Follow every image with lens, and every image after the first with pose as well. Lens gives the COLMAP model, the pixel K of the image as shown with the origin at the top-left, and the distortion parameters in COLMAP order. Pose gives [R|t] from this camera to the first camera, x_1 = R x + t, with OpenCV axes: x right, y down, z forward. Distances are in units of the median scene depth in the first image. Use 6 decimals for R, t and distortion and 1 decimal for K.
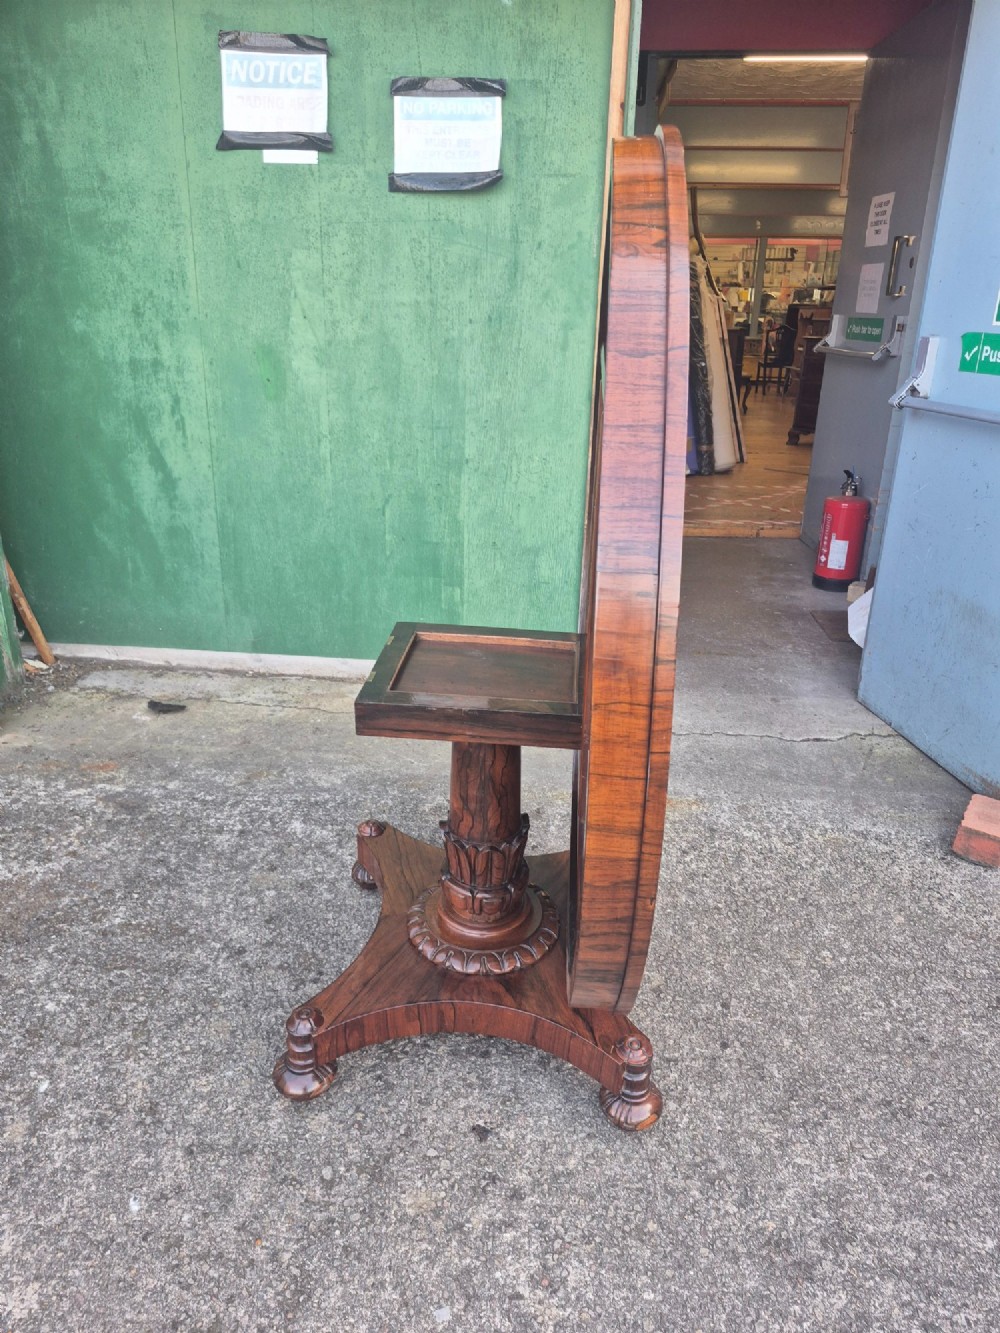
lens RADIAL K [[926.0, 0, 493.1], [0, 926.0, 660.3], [0, 0, 1]] dist [0.082817, -0.115325]
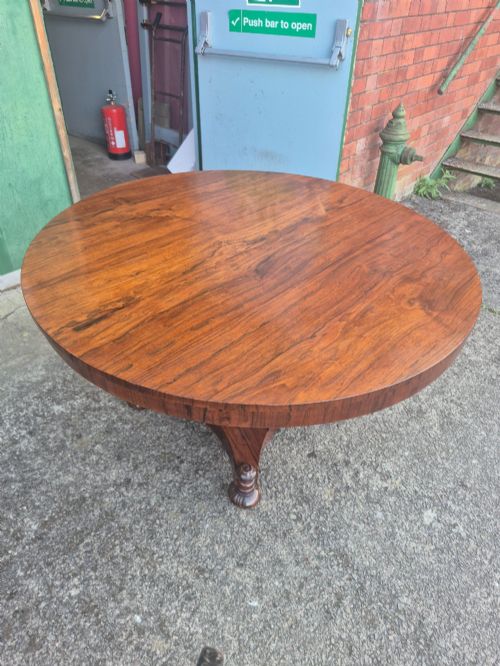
lens RADIAL K [[465.5, 0, 249.4], [0, 465.5, 329.3], [0, 0, 1]] dist [0.079411, -0.111995]
pose [[0.621570, -0.477376, 0.621098, -0.546460], [0.274910, 0.875367, 0.397689, -0.193491], [-0.733536, -0.076446, 0.675338, 0.336170]]
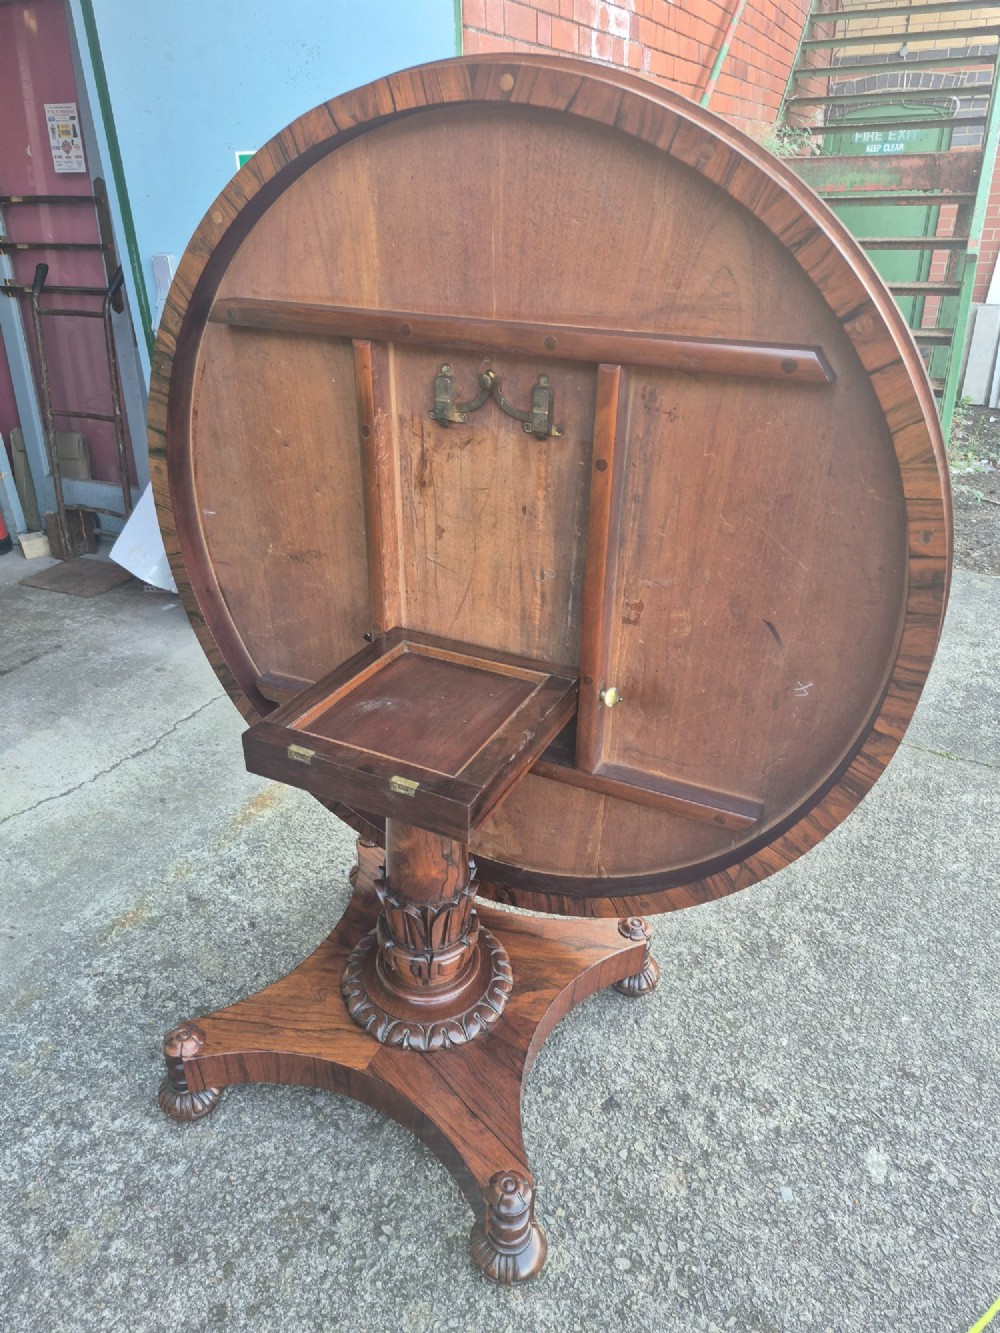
lens RADIAL K [[936.3, 0, 504.9], [0, 936.3, 651.8], [0, 0, 1]] dist [0.045415, -0.050628]
pose [[0.342578, -0.443258, 0.828350, -0.571560], [0.365814, 0.875052, 0.316960, -0.237924], [-0.865344, 0.194438, 0.461923, 0.460162]]
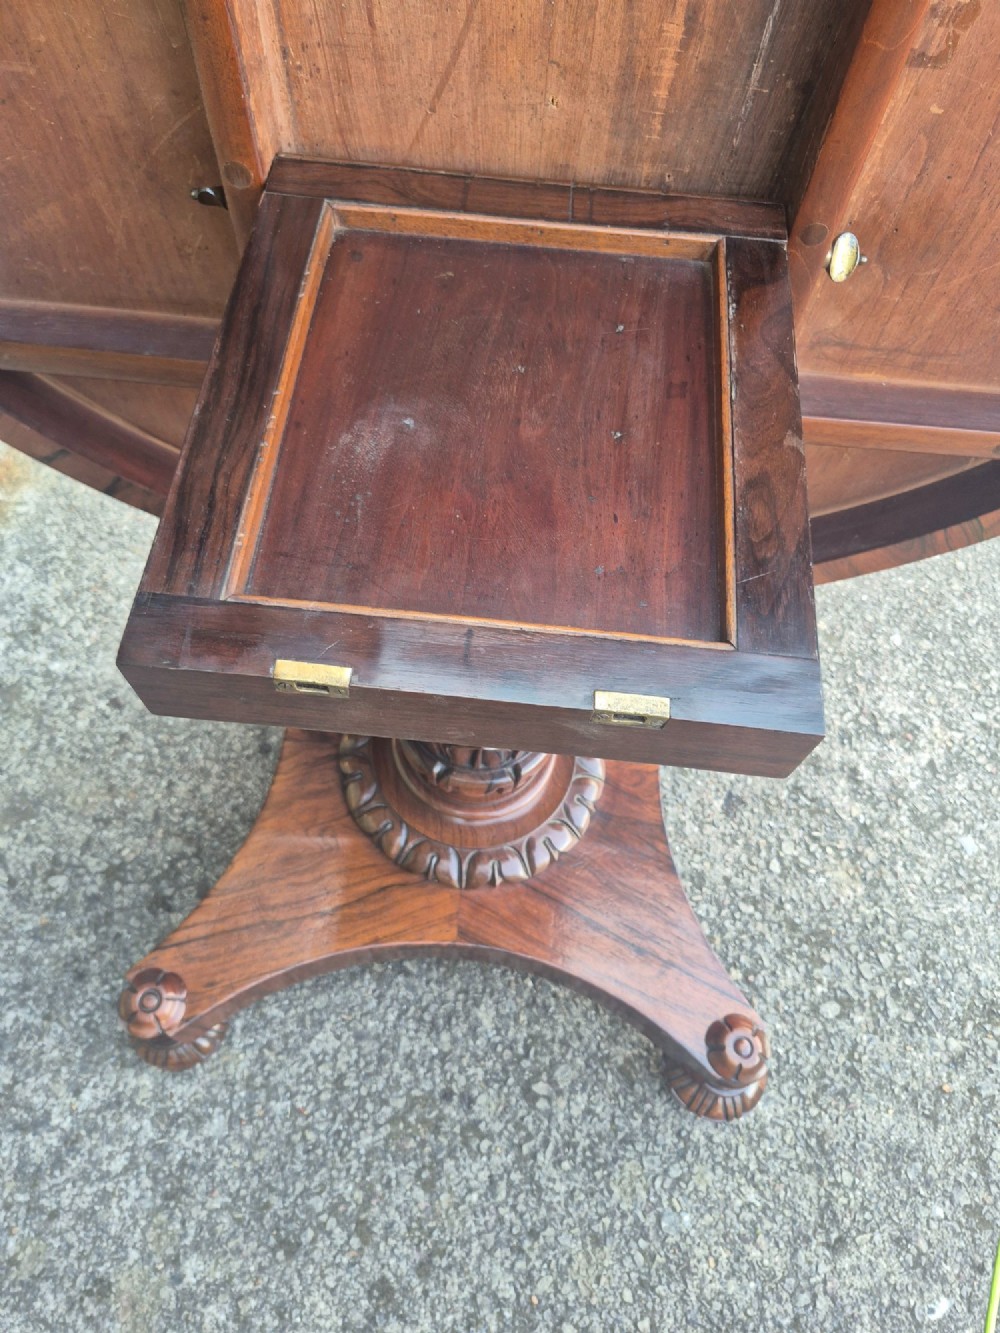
lens RADIAL K [[944.9, 0, 500.0], [0, 944.9, 666.5], [0, 0, 1]] dist [0.064115, -0.098809]
pose [[-0.011564, -0.896385, 0.443125, -0.211965], [0.361533, 0.409427, 0.837653, -0.209502], [-0.932287, 0.169891, 0.319339, 0.778250]]
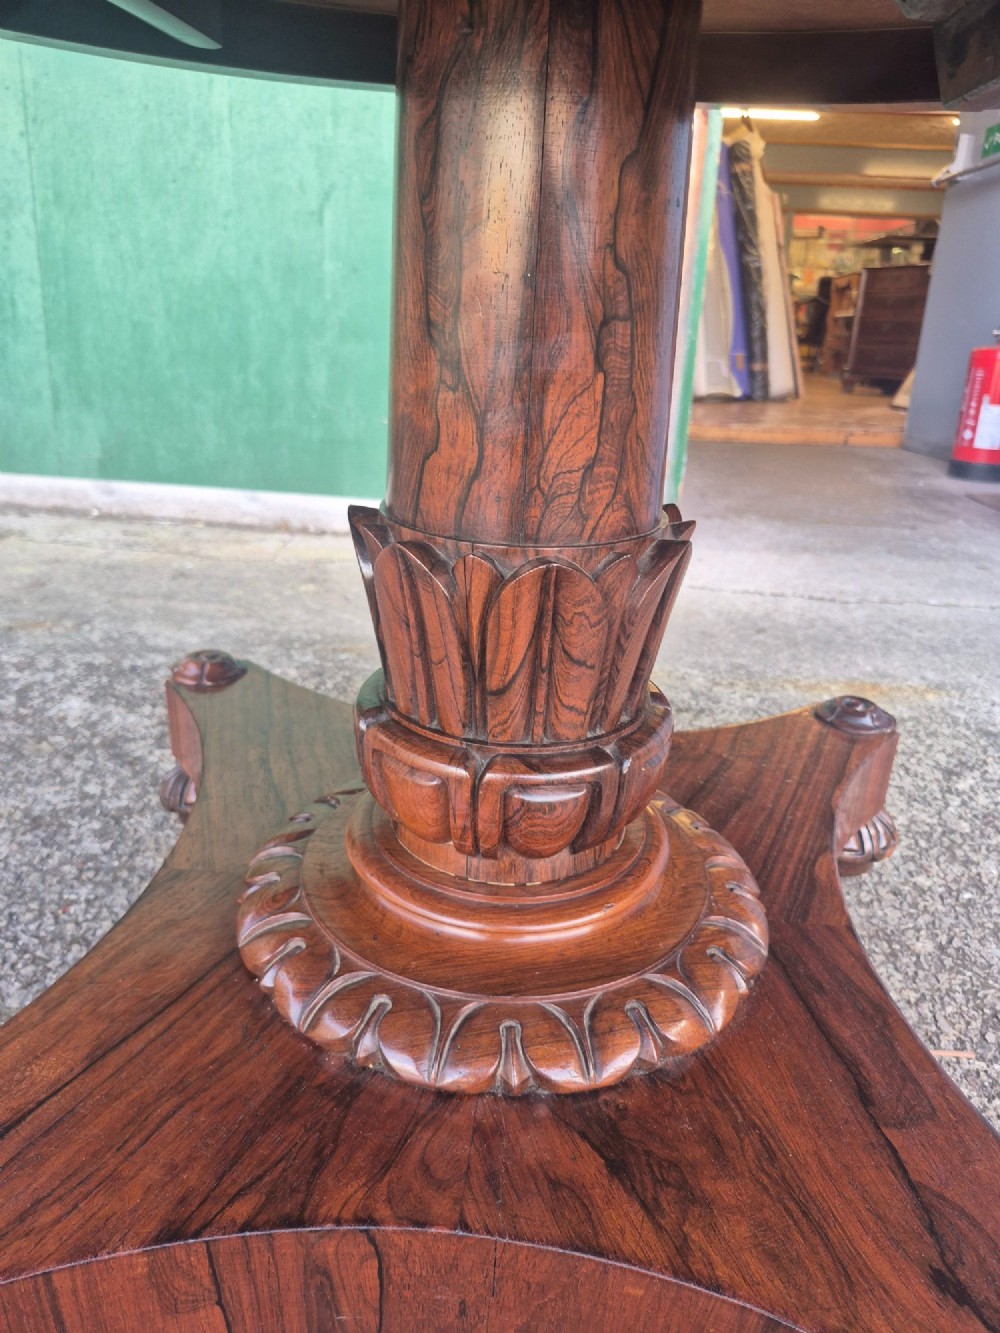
lens RADIAL K [[946.2, 0, 503.0], [0, 946.2, 655.3], [0, 0, 1]] dist [0.052703, -0.078882]
pose [[0.999625, 0.020667, 0.017983, -0.017124], [-0.020010, 0.999152, -0.035986, 0.210656], [-0.018711, 0.035613, 0.999190, 0.681828]]
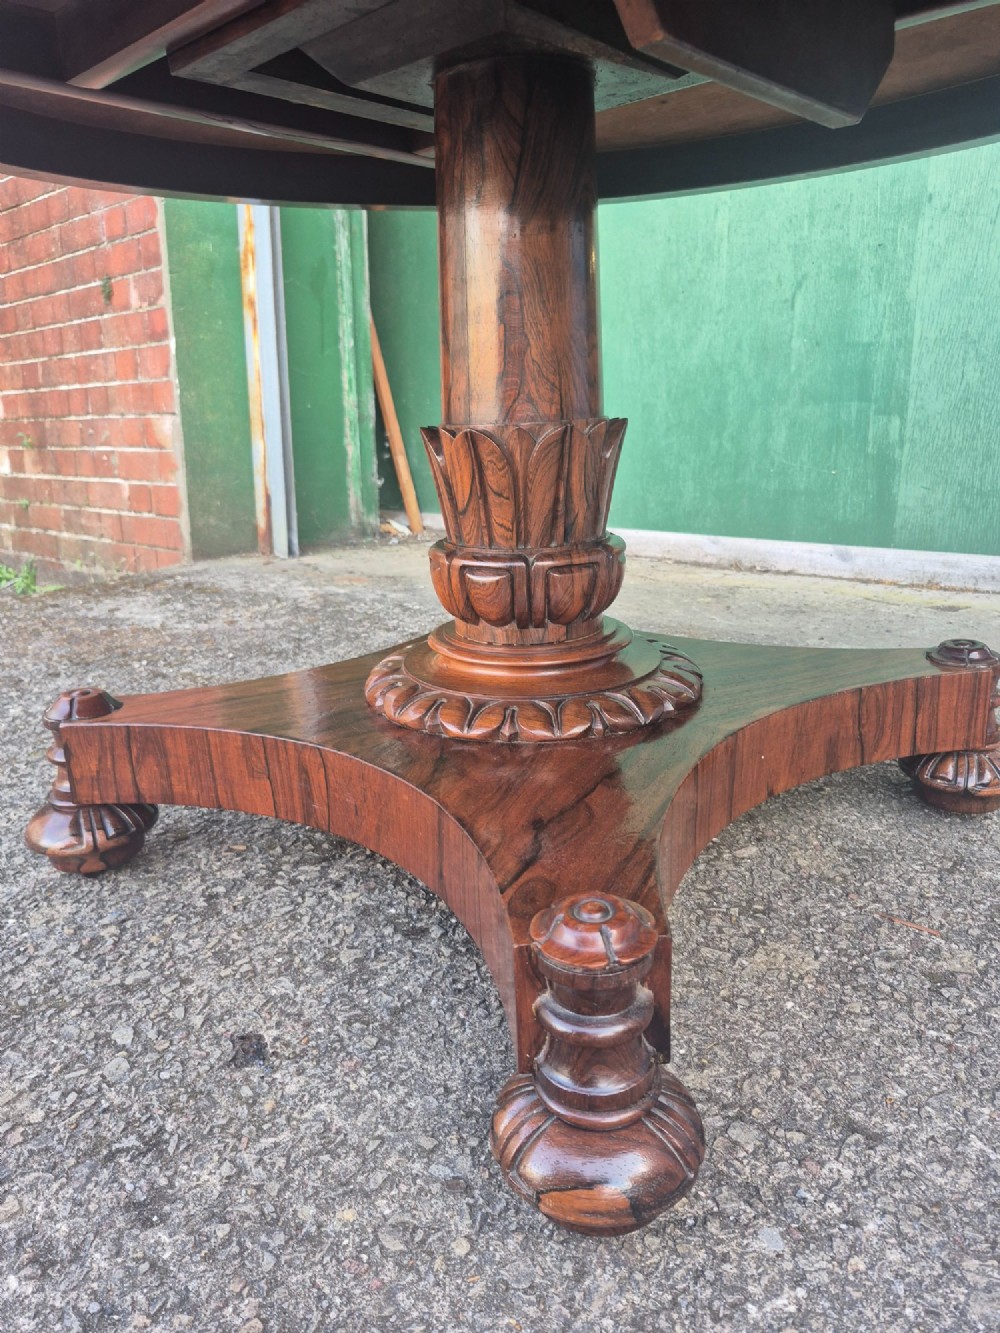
lens RADIAL K [[935.5, 0, 489.8], [0, 935.5, 648.5], [0, 0, 1]] dist [0.079023, -0.108587]
pose [[0.790414, 0.112248, -0.602201, 0.244815], [-0.199549, 0.976627, -0.079876, 0.298565], [0.579160, 0.183304, 0.794339, 0.607836]]
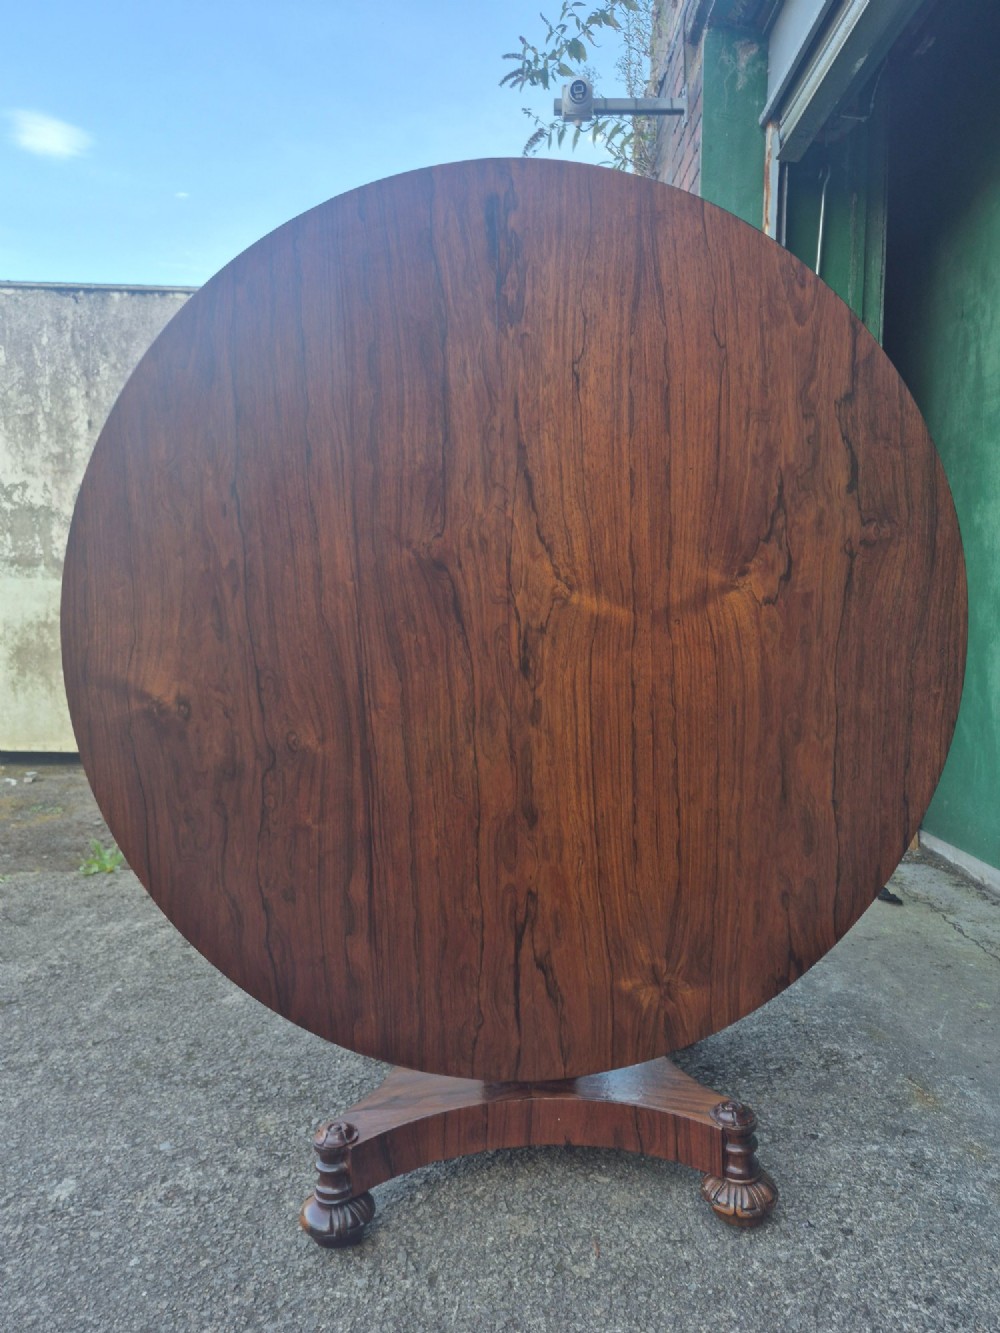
lens RADIAL K [[944.1, 0, 489.6], [0, 944.1, 669.6], [0, 0, 1]] dist [0.036017, -0.033367]
pose [[0.084649, 0.047773, -0.995265, 0.843859], [-0.370074, 0.928910, 0.013112, -0.038236], [0.925138, 0.367212, 0.096311, 0.740367]]
